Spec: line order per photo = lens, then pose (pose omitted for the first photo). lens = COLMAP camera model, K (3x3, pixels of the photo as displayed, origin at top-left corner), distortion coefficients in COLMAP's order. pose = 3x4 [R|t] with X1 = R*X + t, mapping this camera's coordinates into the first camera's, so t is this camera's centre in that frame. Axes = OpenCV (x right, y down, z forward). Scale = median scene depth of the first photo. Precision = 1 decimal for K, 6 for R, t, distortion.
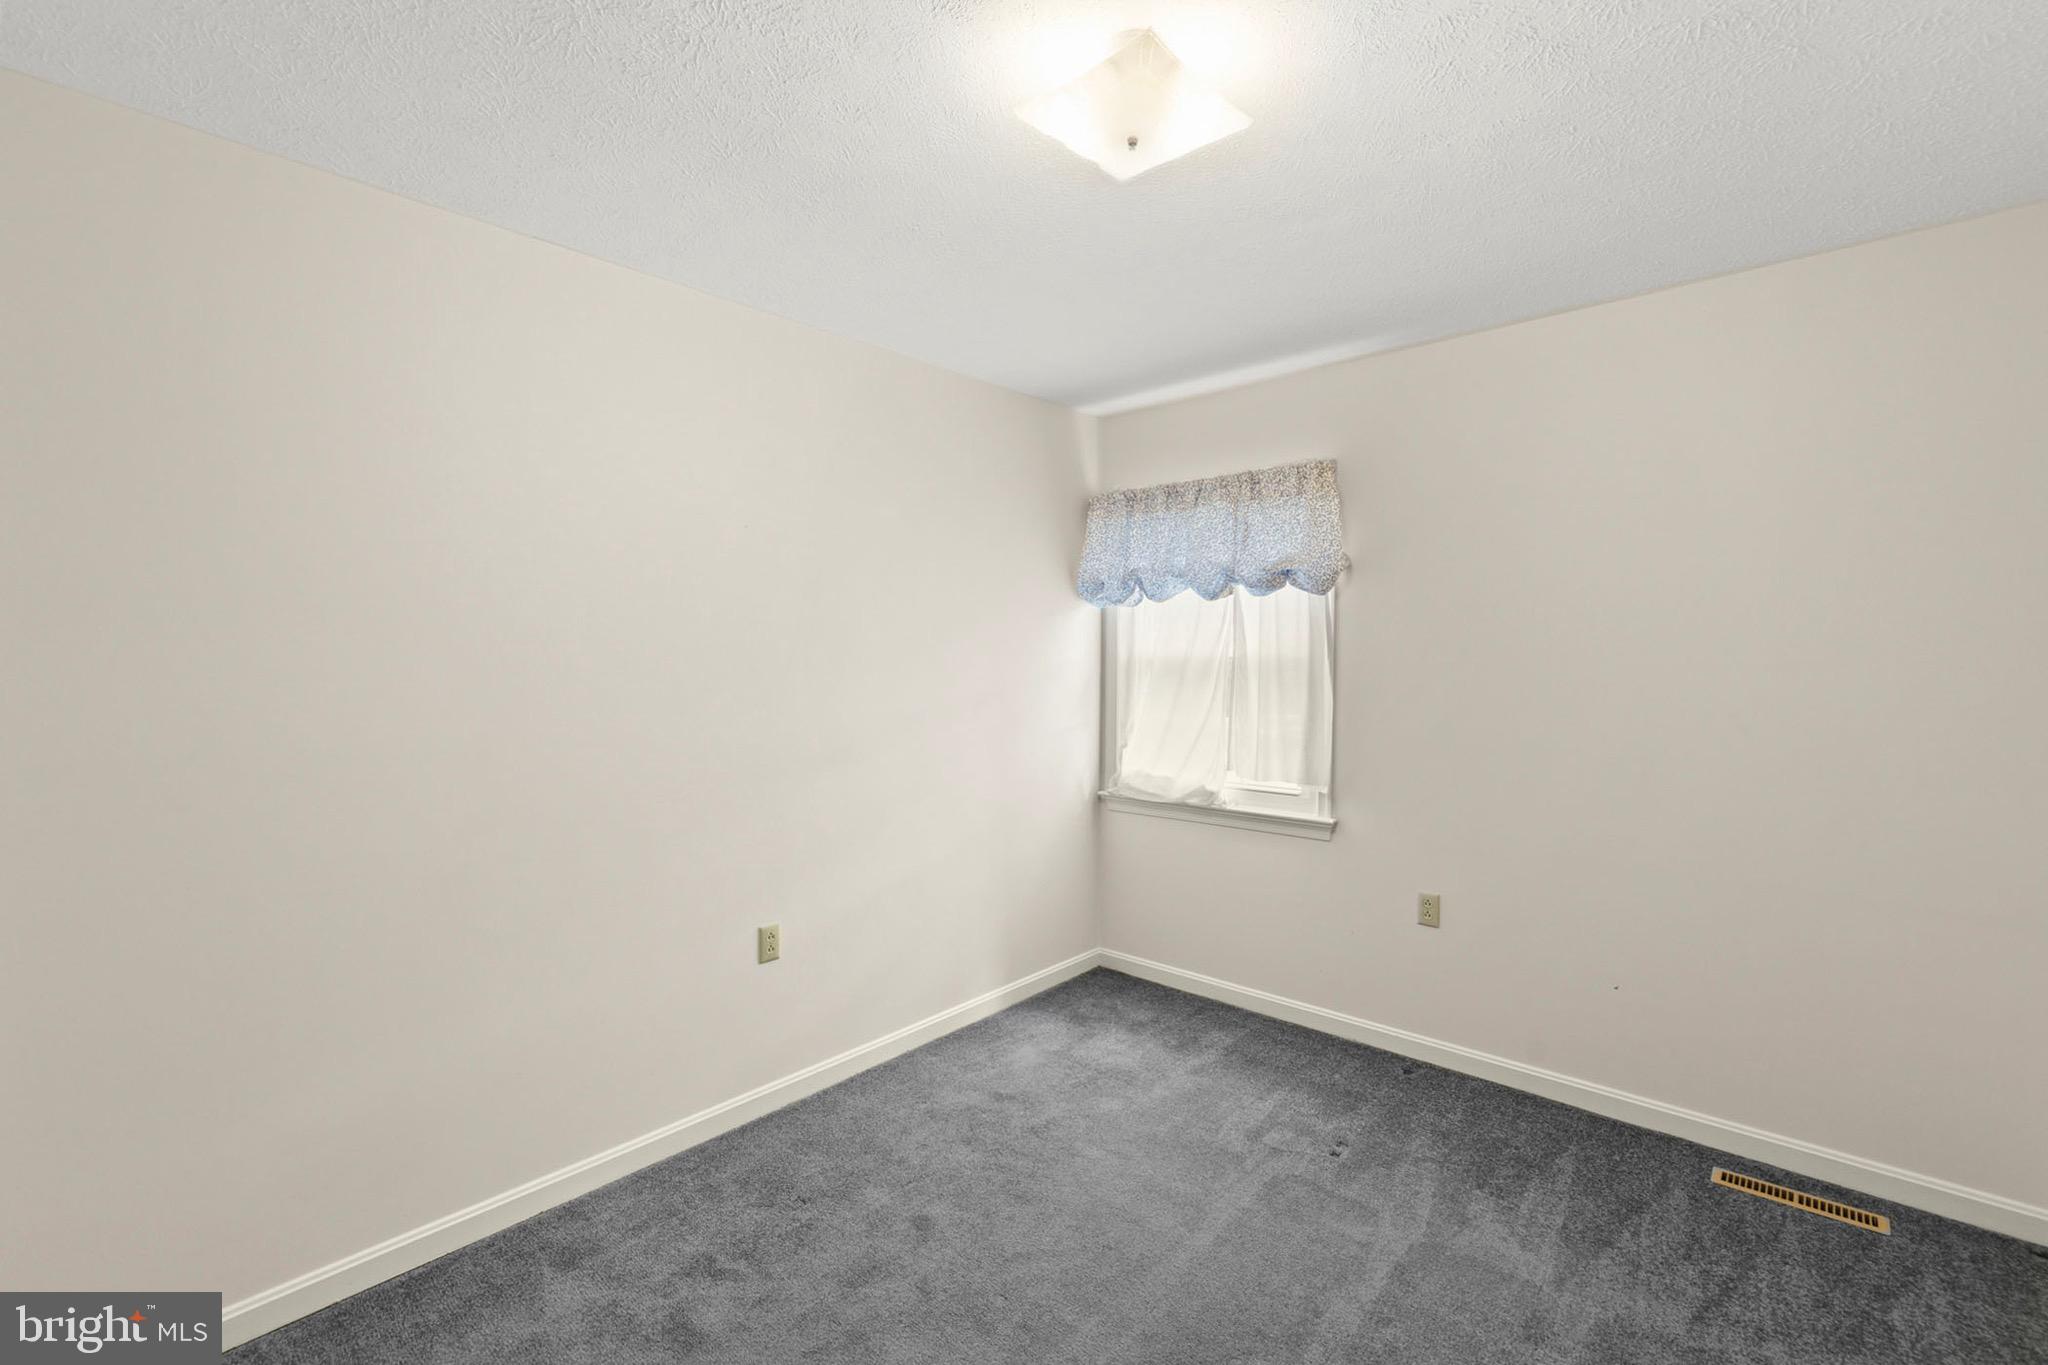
lens RADIAL K [[826.9, 0, 1003.9], [0, 826.9, 678.7], [0, 0, 1]] dist [-0.001971, -0.000123]
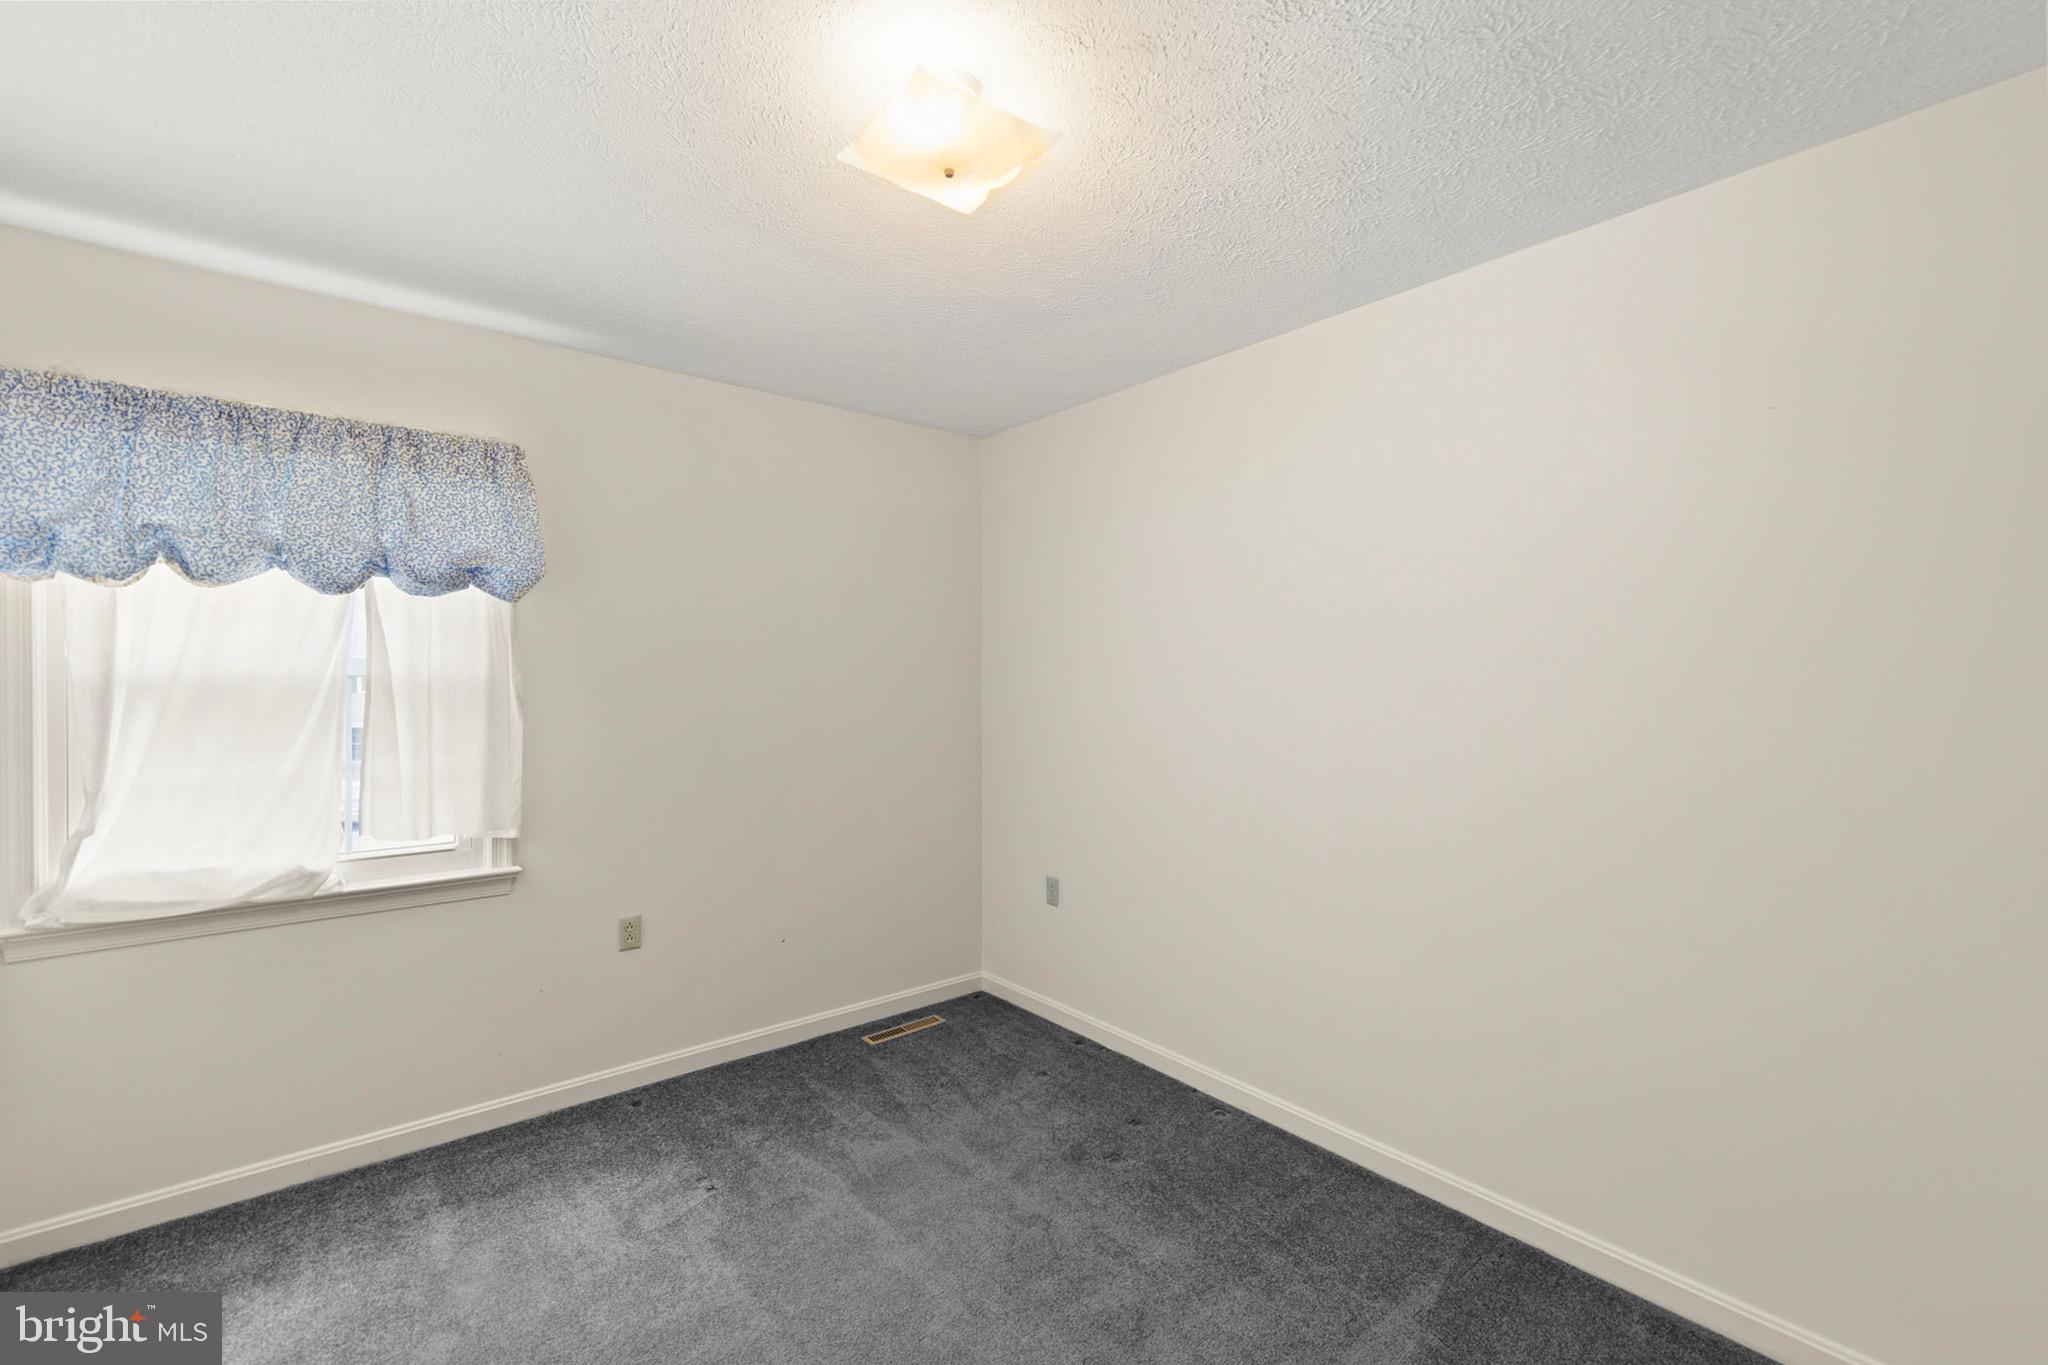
lens RADIAL K [[861.2, 0, 1020.1], [0, 861.2, 680.3], [0, 0, 1]] dist [0.006933, -0.000828]
pose [[0.164344, -0.001686, 0.986402, -0.389558], [0.019566, 0.999807, -0.001551, -0.010273], [-0.986209, 0.019555, 0.164345, 0.332615]]
